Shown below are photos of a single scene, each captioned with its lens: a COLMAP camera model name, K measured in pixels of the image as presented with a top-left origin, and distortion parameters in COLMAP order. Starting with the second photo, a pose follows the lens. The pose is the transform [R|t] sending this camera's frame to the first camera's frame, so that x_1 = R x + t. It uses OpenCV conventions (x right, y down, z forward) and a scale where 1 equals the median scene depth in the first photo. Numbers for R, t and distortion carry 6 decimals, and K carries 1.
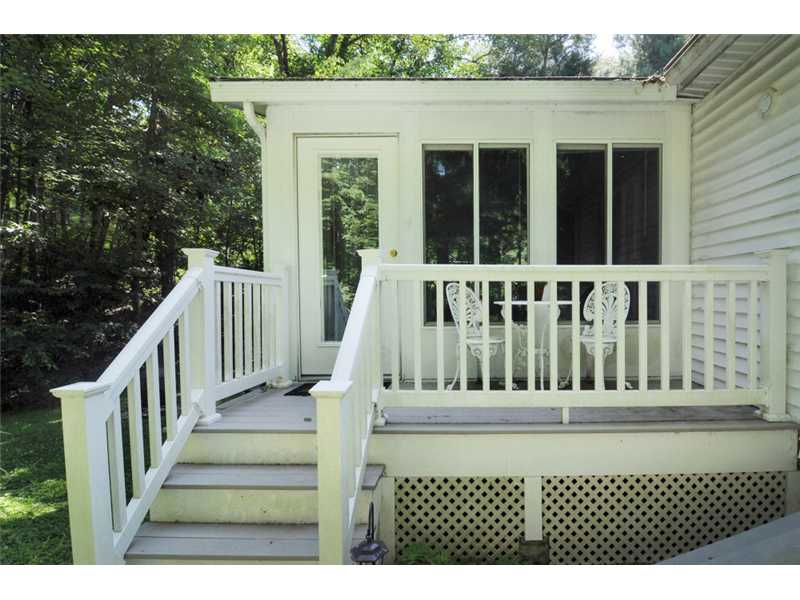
lens RADIAL K [[426.6, 0, 404.6], [0, 426.6, 299.5], [0, 0, 1]] dist [-0.023857, -0.000071]
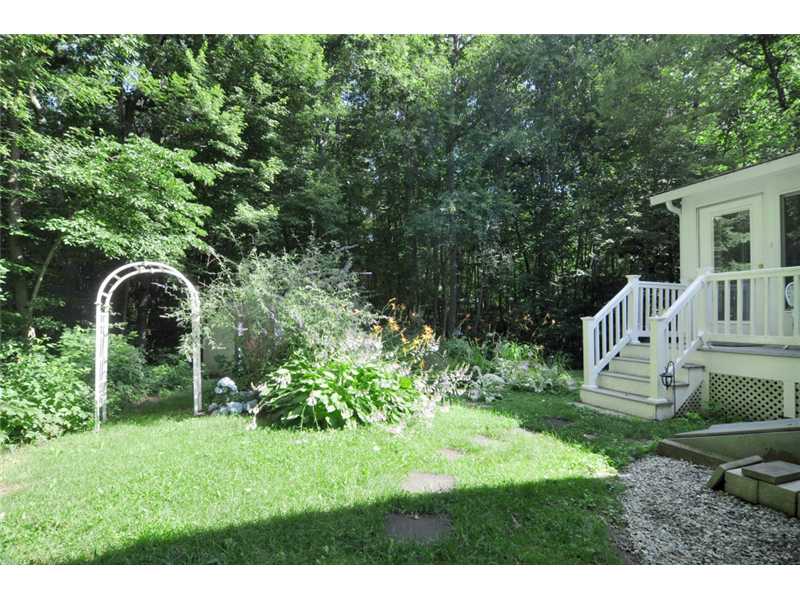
lens RADIAL K [[426.6, 0, 404.6], [0, 426.6, 299.5], [0, 0, 1]] dist [-0.023857, -0.000071]
pose [[0.341641, -0.052757, -0.938349, 1.426272], [-0.033244, 0.997120, -0.068165, 0.246462], [0.939242, 0.054482, 0.338903, -1.145088]]
